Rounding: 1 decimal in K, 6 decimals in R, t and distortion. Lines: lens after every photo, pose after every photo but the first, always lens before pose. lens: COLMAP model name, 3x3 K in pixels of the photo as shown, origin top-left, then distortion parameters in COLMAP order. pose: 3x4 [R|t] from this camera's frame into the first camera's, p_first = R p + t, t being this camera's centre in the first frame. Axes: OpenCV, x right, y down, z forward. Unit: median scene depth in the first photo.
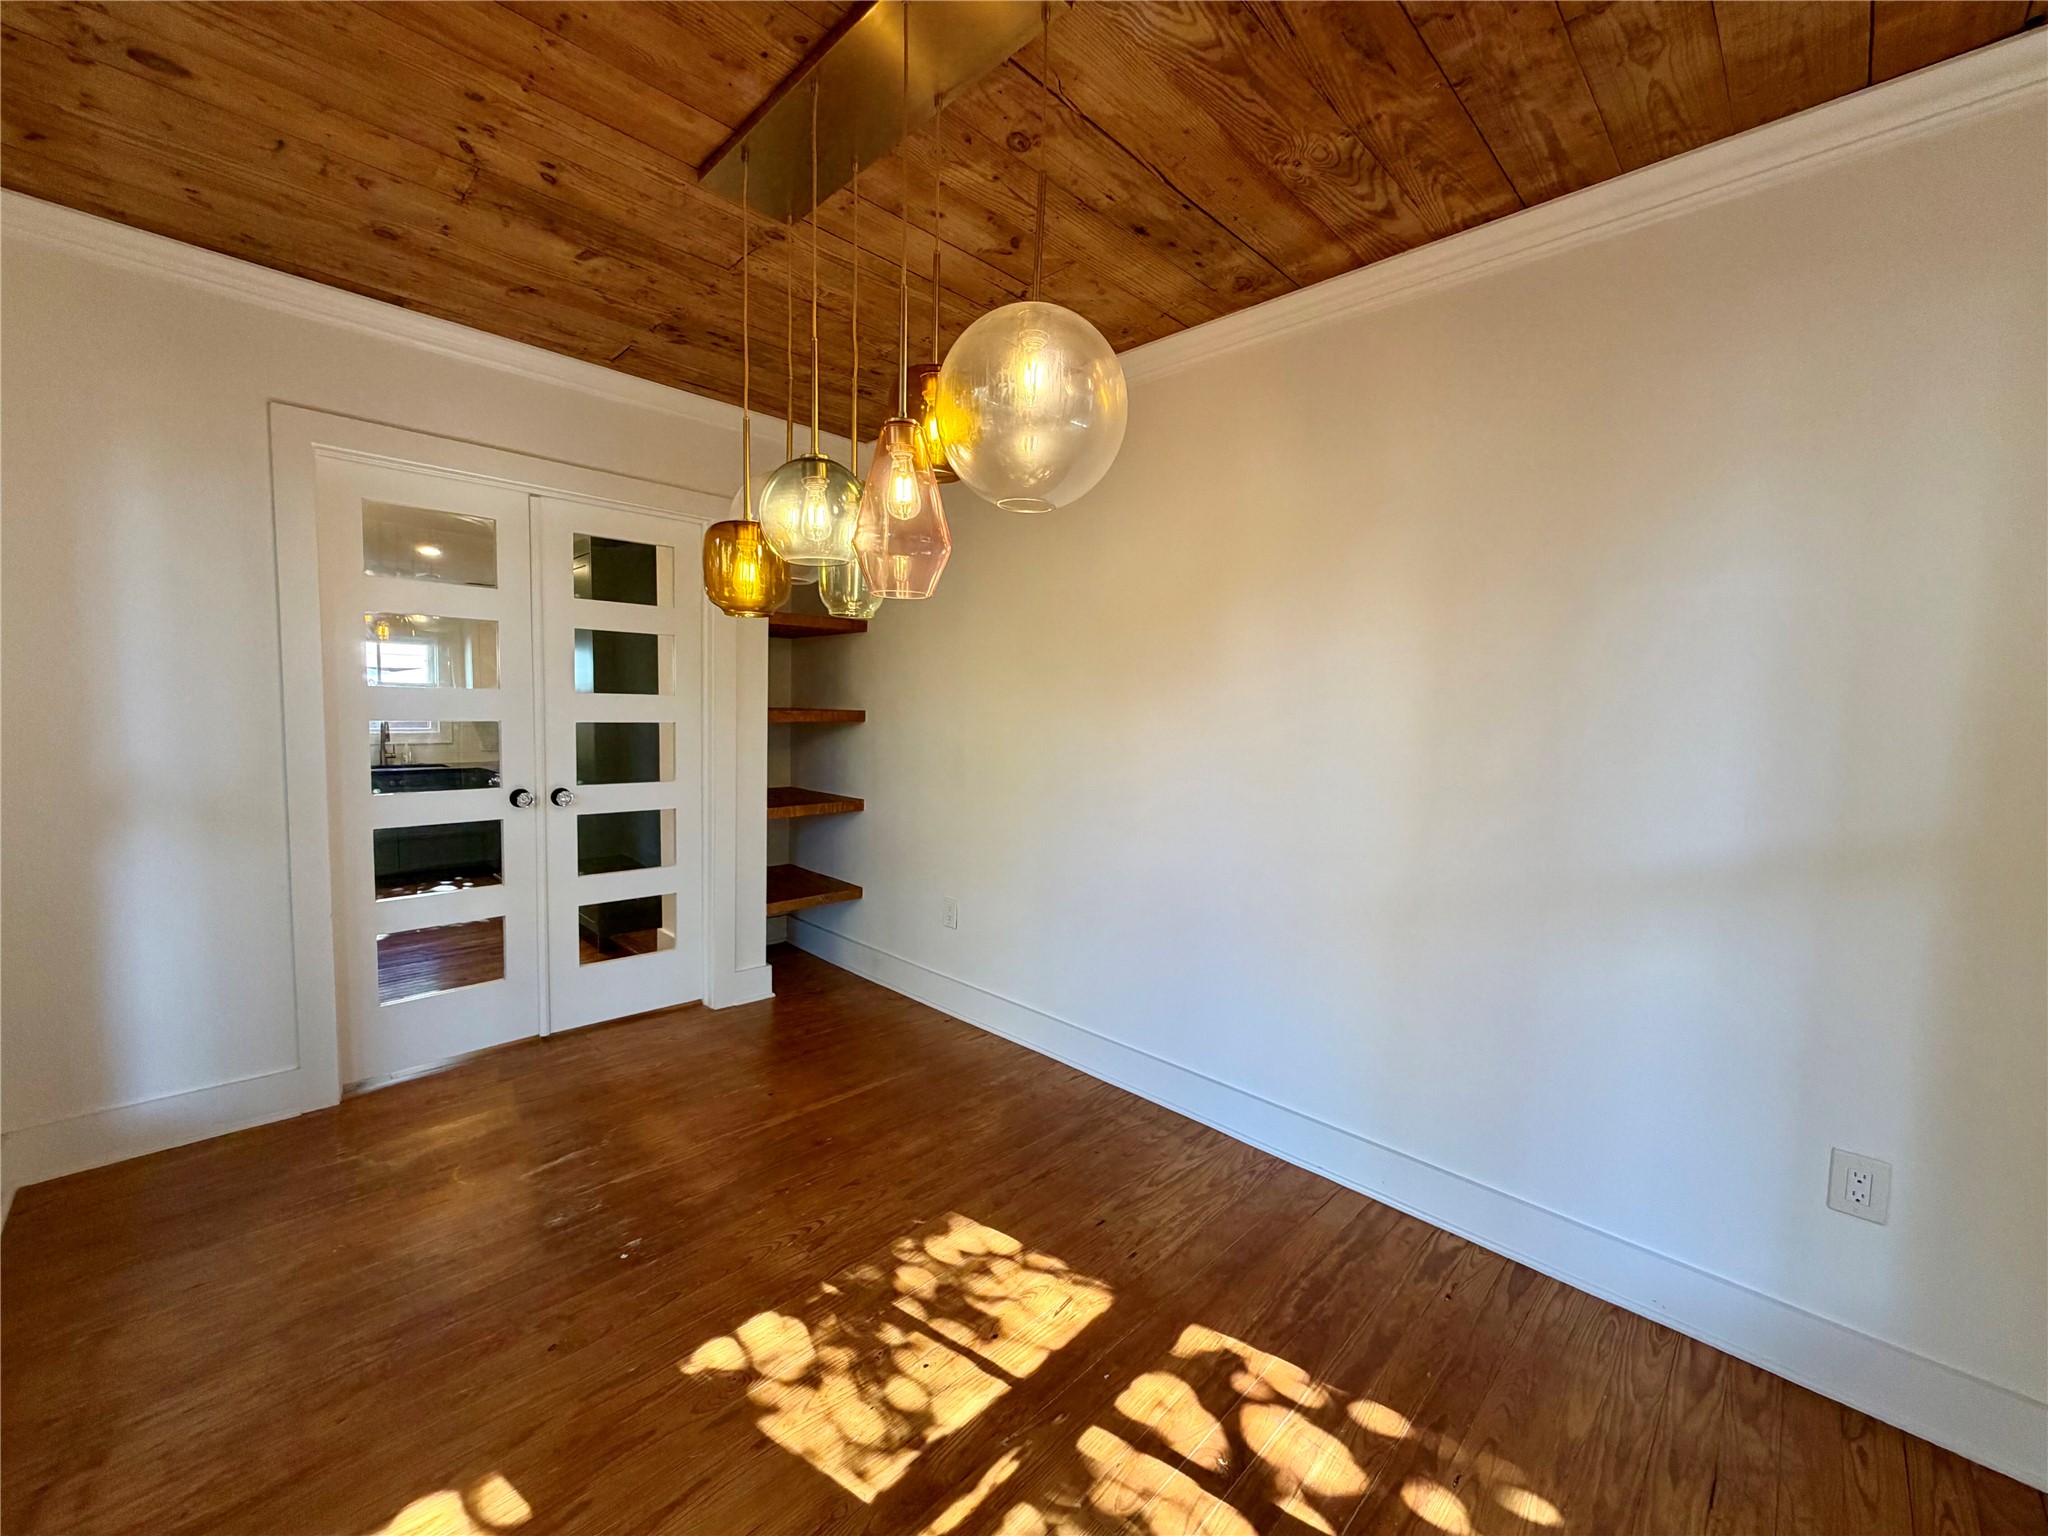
lens RADIAL K [[820.8, 0, 1012.7], [0, 820.8, 760.6], [0, 0, 1]] dist [0.000303, 0.000705]
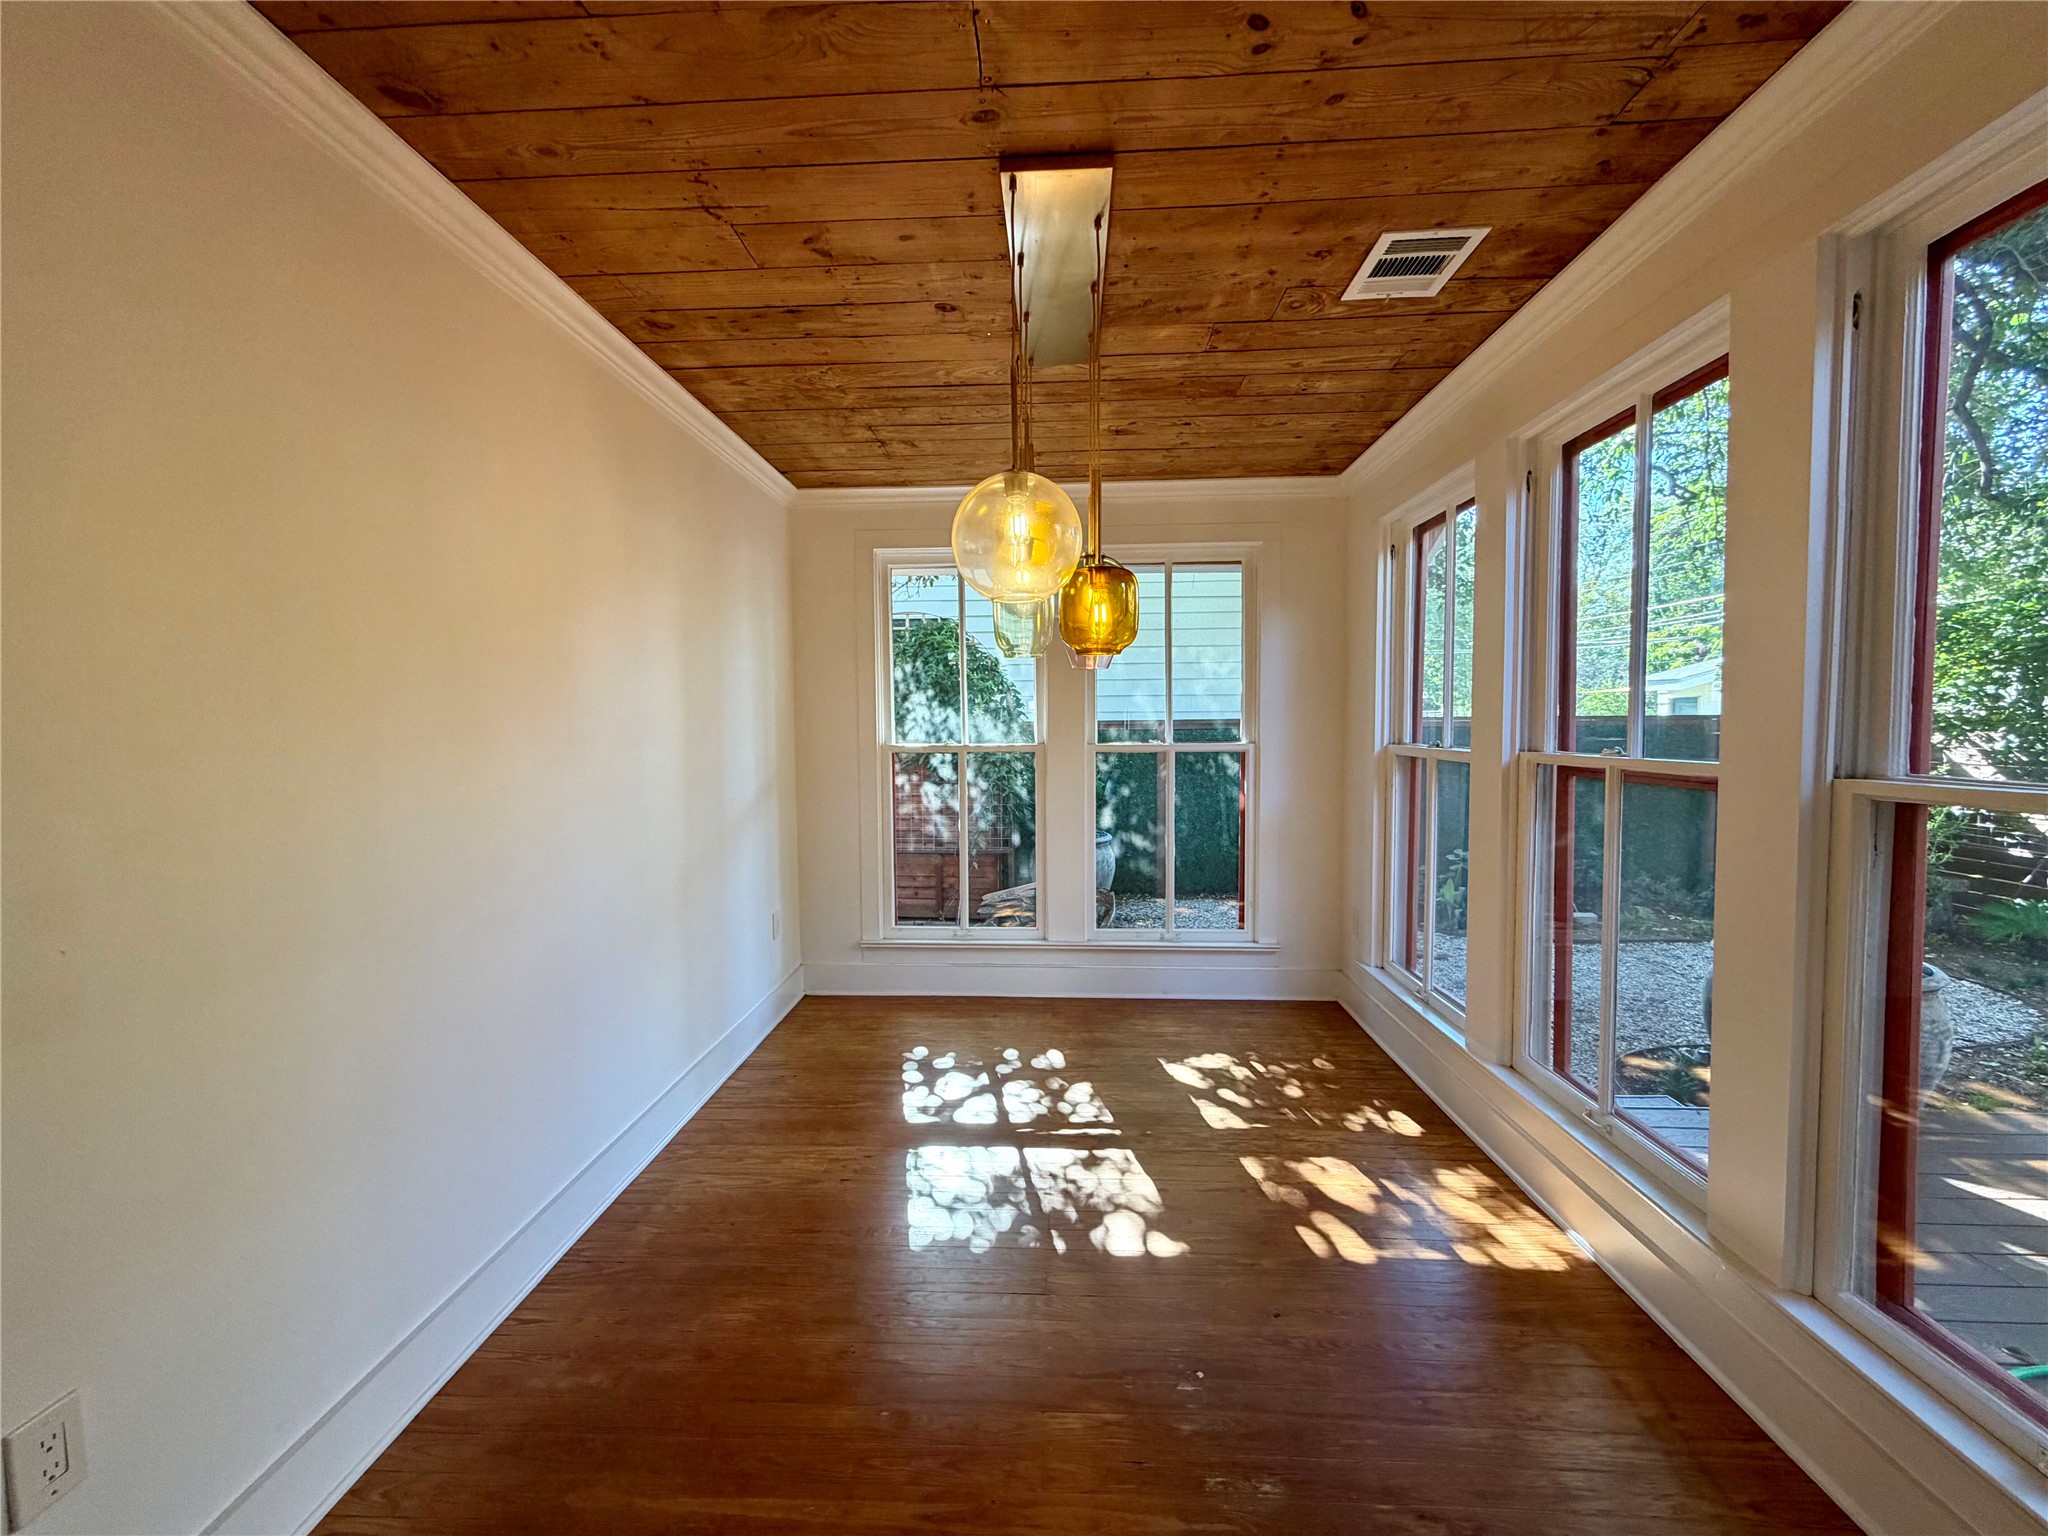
lens RADIAL K [[820.8, 0, 1017.2], [0, 820.8, 758.8], [0, 0, 1]] dist [0.000303, 0.000705]
pose [[-0.673030, -0.048818, 0.738003, -1.107470], [0.044751, 0.993303, 0.106517, -0.174980], [-0.738260, 0.104715, -0.666338, 1.930835]]
